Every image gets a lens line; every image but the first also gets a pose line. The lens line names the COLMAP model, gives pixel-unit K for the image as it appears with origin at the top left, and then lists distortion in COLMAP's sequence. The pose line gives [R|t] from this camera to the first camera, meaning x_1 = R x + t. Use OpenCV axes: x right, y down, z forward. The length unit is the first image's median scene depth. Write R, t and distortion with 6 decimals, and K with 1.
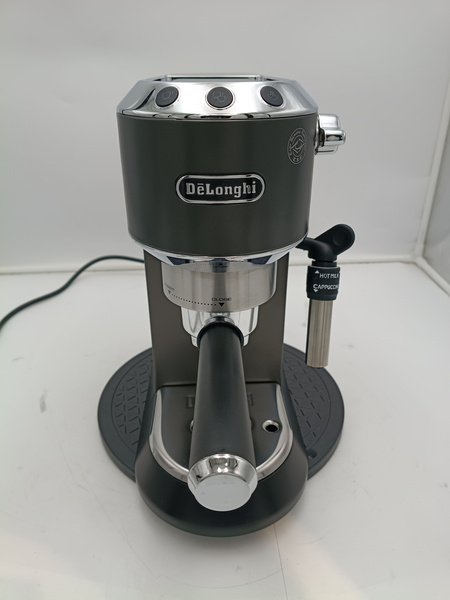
lens RADIAL K [[471.1, 0, 225.0], [0, 471.1, 300.0], [0, 0, 1]] dist [-0.005762, -0.004165]
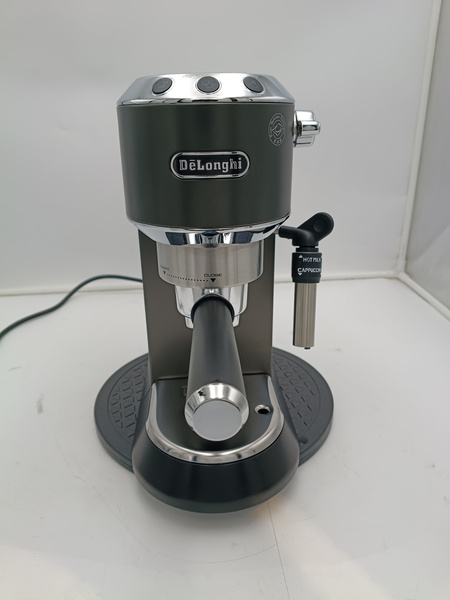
lens RADIAL K [[471.1, 0, 225.0], [0, 471.1, 300.0], [0, 0, 1]] dist [-0.005762, -0.004165]
pose [[0.999624, -0.019313, 0.019449, -0.001426], [0.021014, 0.995586, -0.091473, 0.130540], [-0.017597, 0.091847, 0.995618, -0.063367]]
